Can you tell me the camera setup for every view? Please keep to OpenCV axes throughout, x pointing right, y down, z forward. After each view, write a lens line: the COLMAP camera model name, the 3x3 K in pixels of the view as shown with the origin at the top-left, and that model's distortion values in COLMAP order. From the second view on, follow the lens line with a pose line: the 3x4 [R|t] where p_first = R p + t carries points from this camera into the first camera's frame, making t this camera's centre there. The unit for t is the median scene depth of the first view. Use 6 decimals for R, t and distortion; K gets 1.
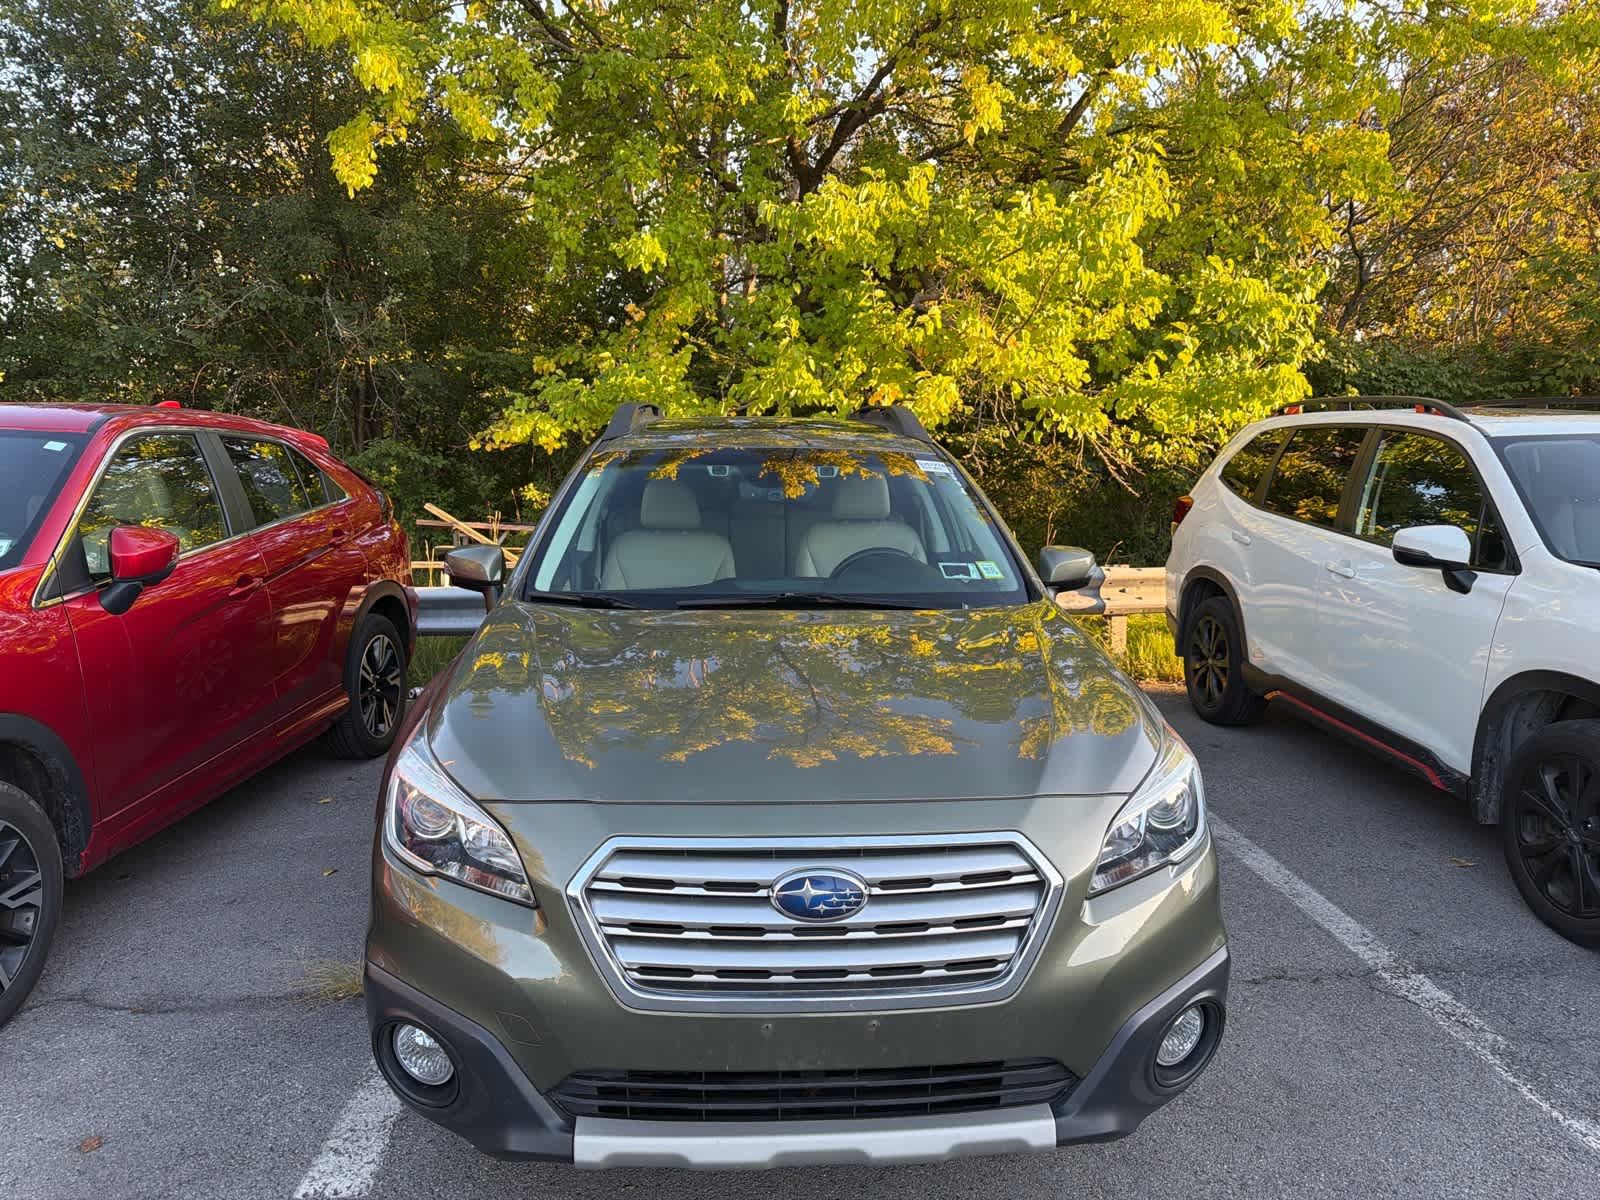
lens RADIAL K [[1211.7, 0, 787.0], [0, 1211.7, 622.0], [0, 0, 1]] dist [-0.000513, -0.014434]
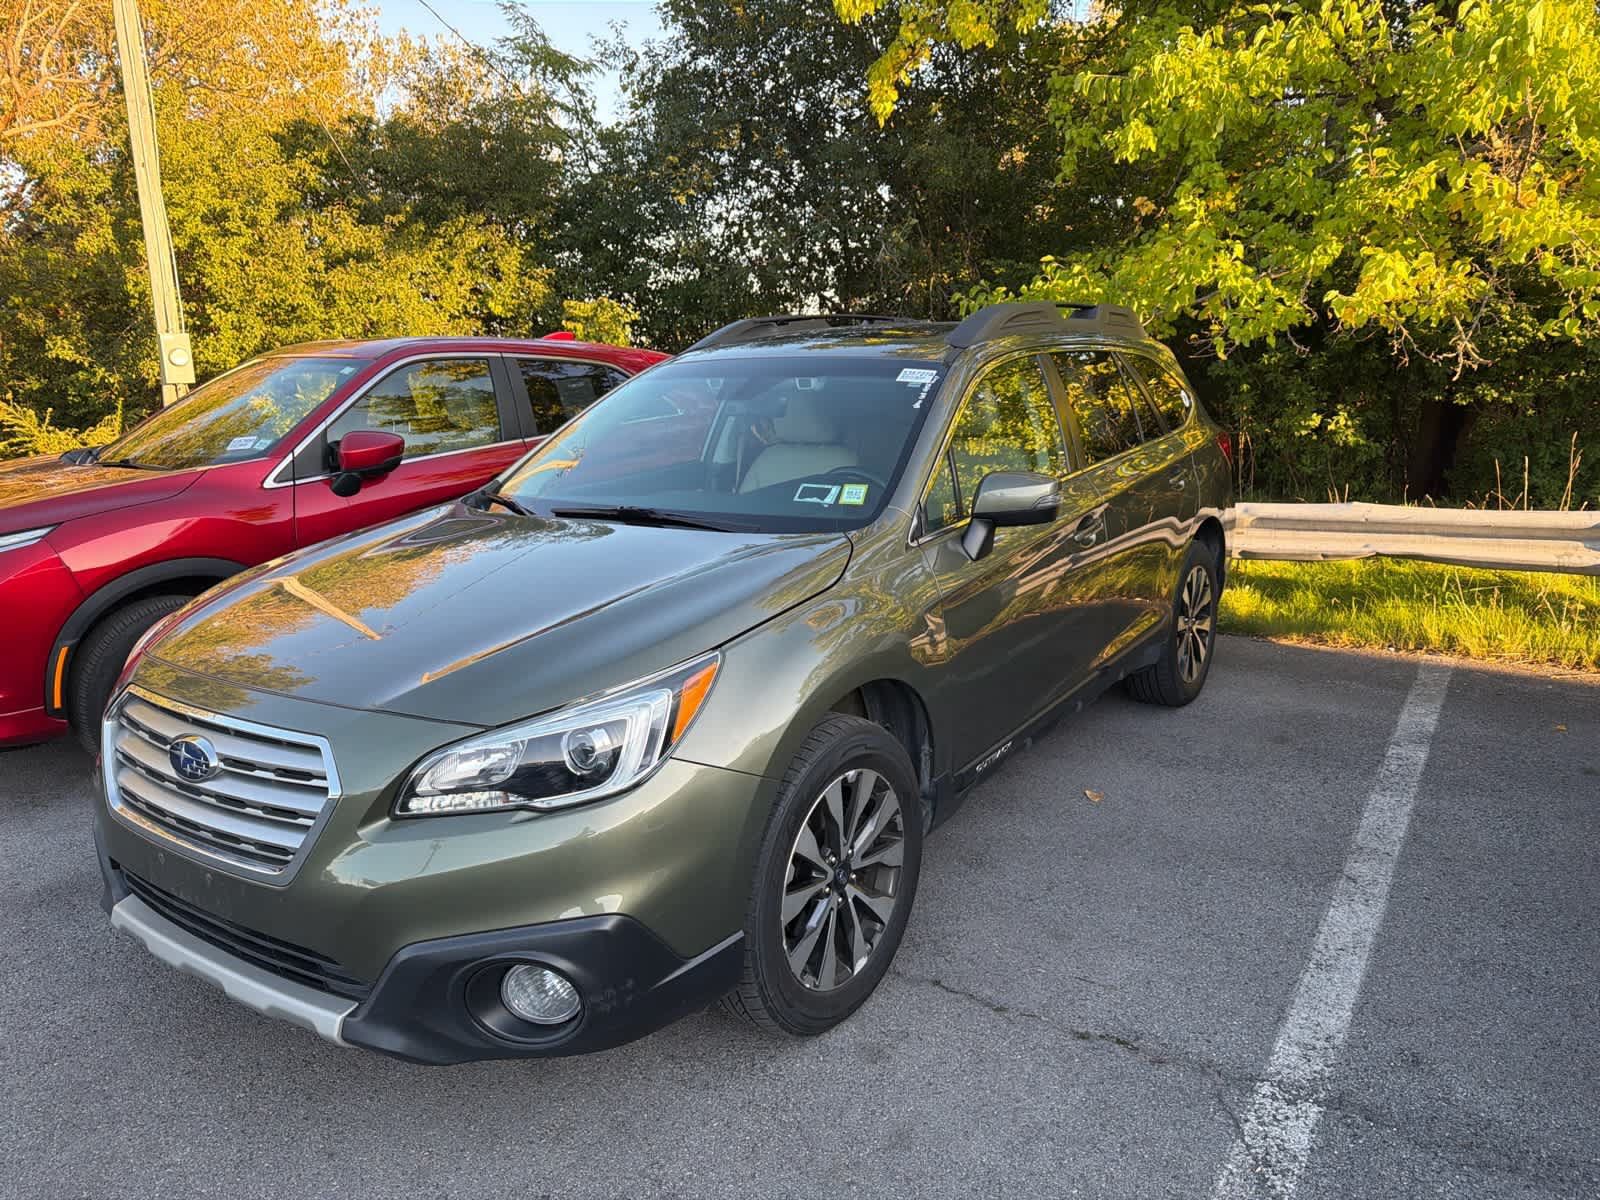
lens RADIAL K [[1233.3, 0, 803.3], [0, 1233.3, 593.4], [0, 0, 1]] dist [0.043128, -0.067646]
pose [[0.764763, 0.098754, -0.636699, 1.209309], [-0.063914, 0.994938, 0.077549, -0.065460], [0.641134, -0.018613, 0.767203, 0.447035]]
